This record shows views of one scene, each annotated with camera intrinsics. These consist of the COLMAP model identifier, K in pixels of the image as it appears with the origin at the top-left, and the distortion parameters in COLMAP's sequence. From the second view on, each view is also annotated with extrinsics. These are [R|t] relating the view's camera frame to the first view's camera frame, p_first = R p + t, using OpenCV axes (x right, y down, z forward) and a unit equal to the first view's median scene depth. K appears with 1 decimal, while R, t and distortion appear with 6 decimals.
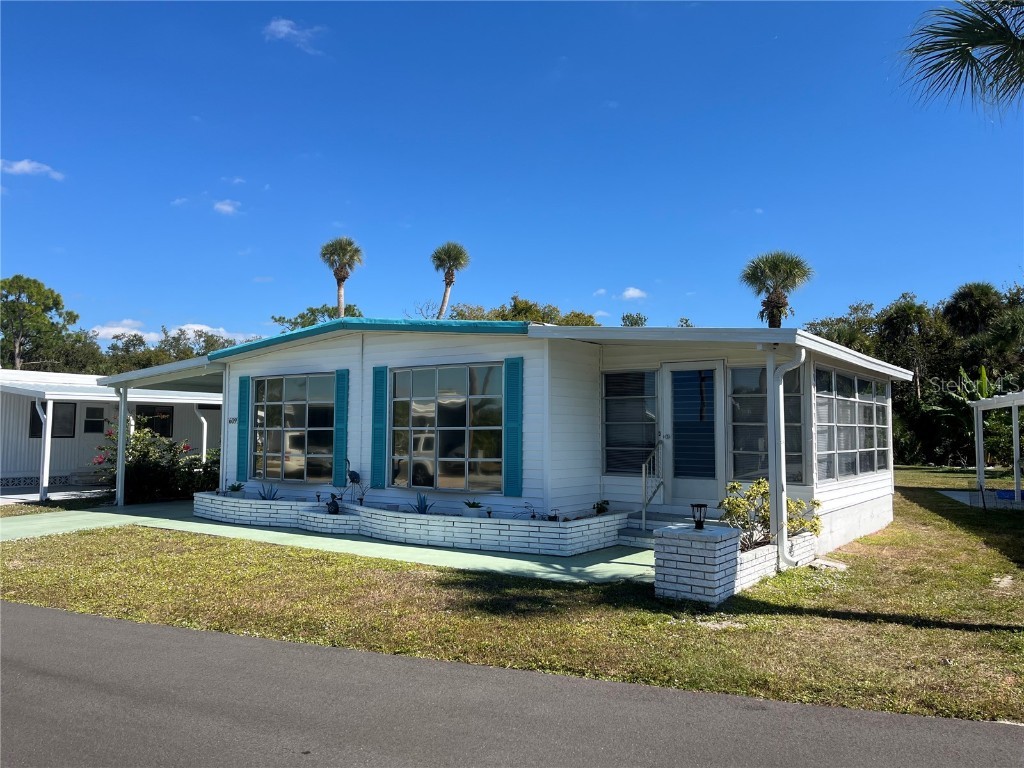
lens RADIAL K [[779.5, 0, 510.3], [0, 779.5, 382.7], [0, 0, 1]] dist [0.069078, -0.092438]
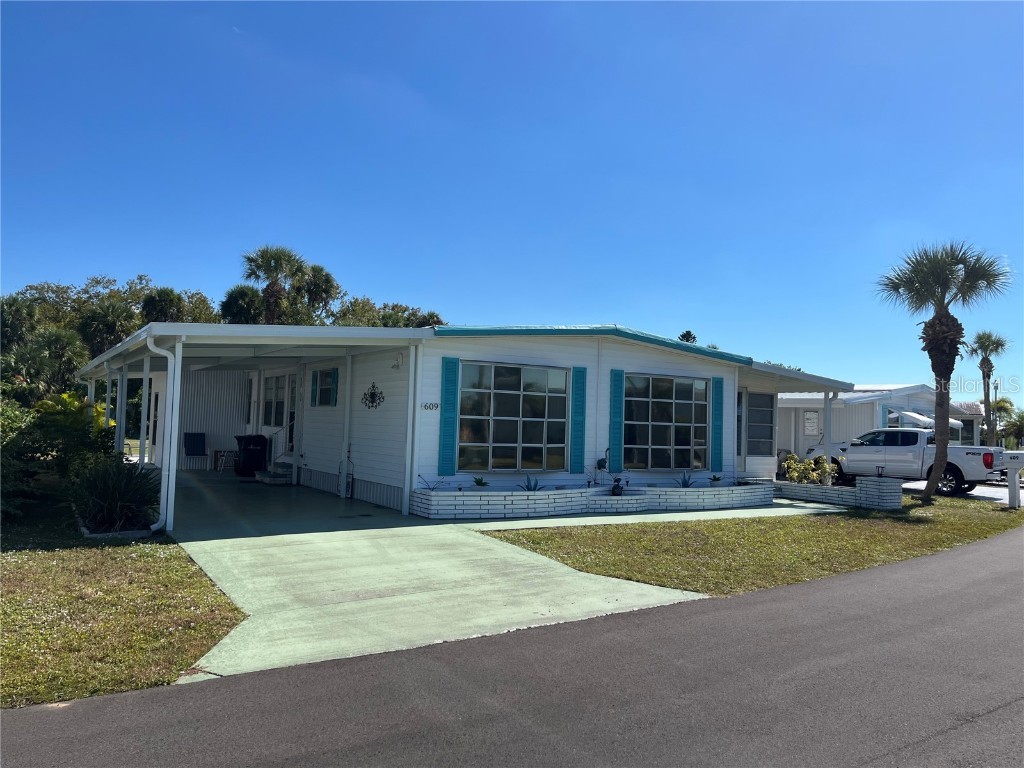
lens RADIAL K [[779.5, 0, 513.2], [0, 779.5, 382.3], [0, 0, 1]] dist [0.069078, -0.092438]
pose [[0.369811, 0.056702, 0.927375, -1.289033], [-0.089065, 0.995703, -0.025363, 0.041002], [-0.924828, -0.073217, 0.373272, 0.685768]]
